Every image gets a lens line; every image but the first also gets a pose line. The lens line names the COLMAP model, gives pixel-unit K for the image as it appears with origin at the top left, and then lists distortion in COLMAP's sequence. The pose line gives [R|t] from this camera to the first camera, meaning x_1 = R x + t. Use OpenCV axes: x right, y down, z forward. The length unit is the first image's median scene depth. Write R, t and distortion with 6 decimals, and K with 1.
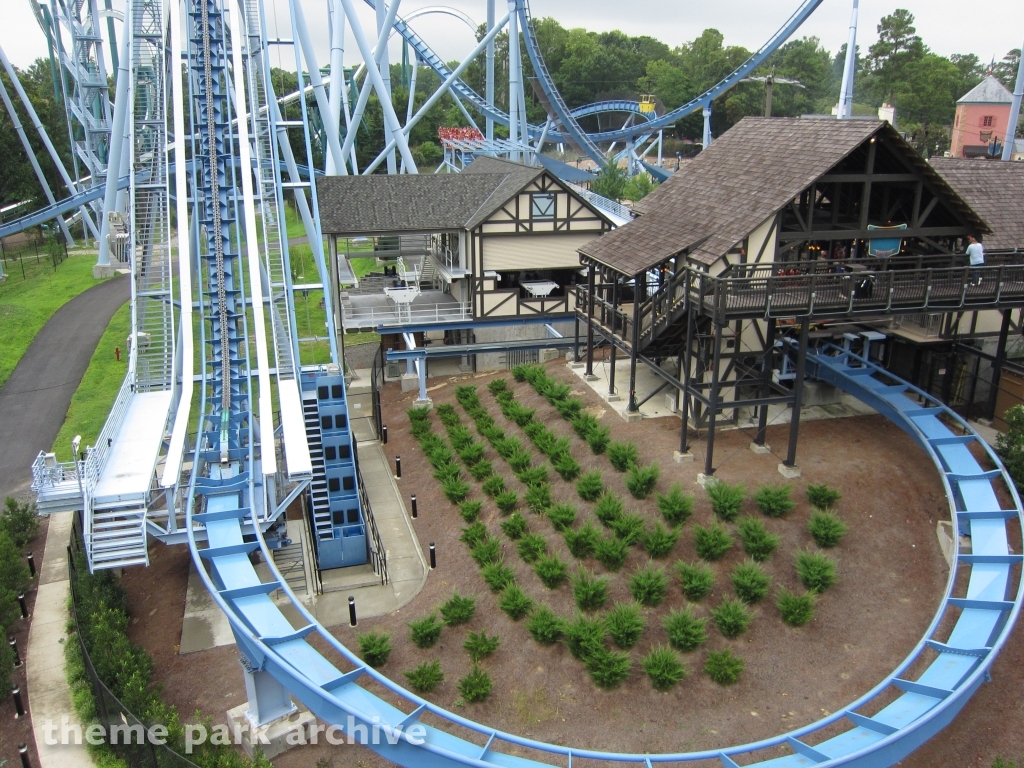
lens RADIAL K [[841.5, 0, 512.3], [0, 841.5, 384.3], [0, 0, 1]] dist [-0.070054, 0.033921]
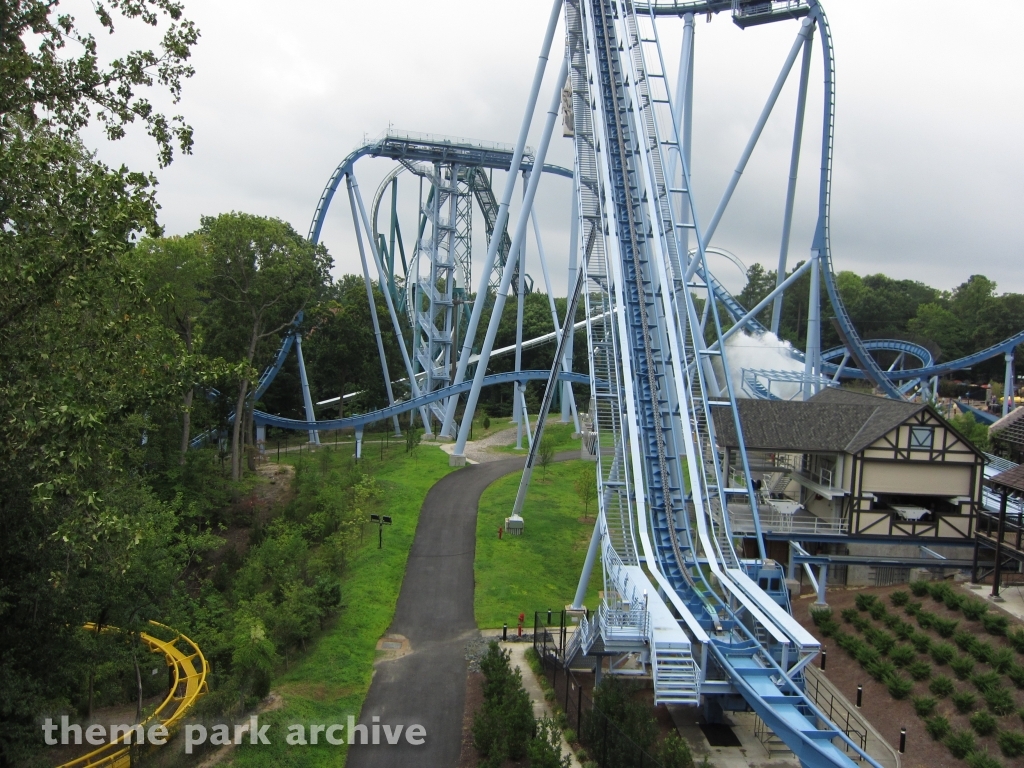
lens RADIAL K [[841.5, 0, 511.5], [0, 841.5, 380.3], [0, 0, 1]] dist [-0.070054, 0.033921]
pose [[0.967081, 0.063037, -0.246536, -0.217651], [-0.124691, 0.961937, -0.243163, 0.045871], [0.221824, 0.265900, 0.938132, -0.156320]]
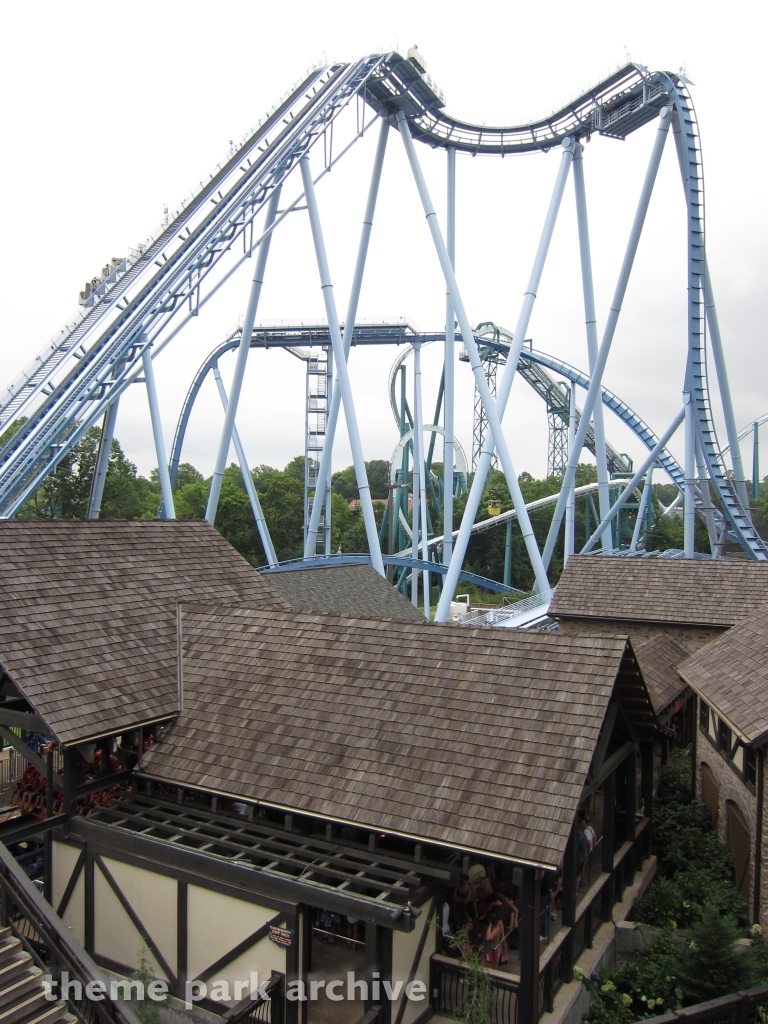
lens RADIAL K [[841.5, 0, 391.2], [0, 841.5, 507.3], [0, 0, 1]] dist [-0.070054, 0.033921]
pose [[0.731076, 0.008991, -0.682237, 0.723830], [-0.227581, 0.945863, -0.231408, -0.178178], [0.643222, 0.324441, 0.693544, 0.516886]]
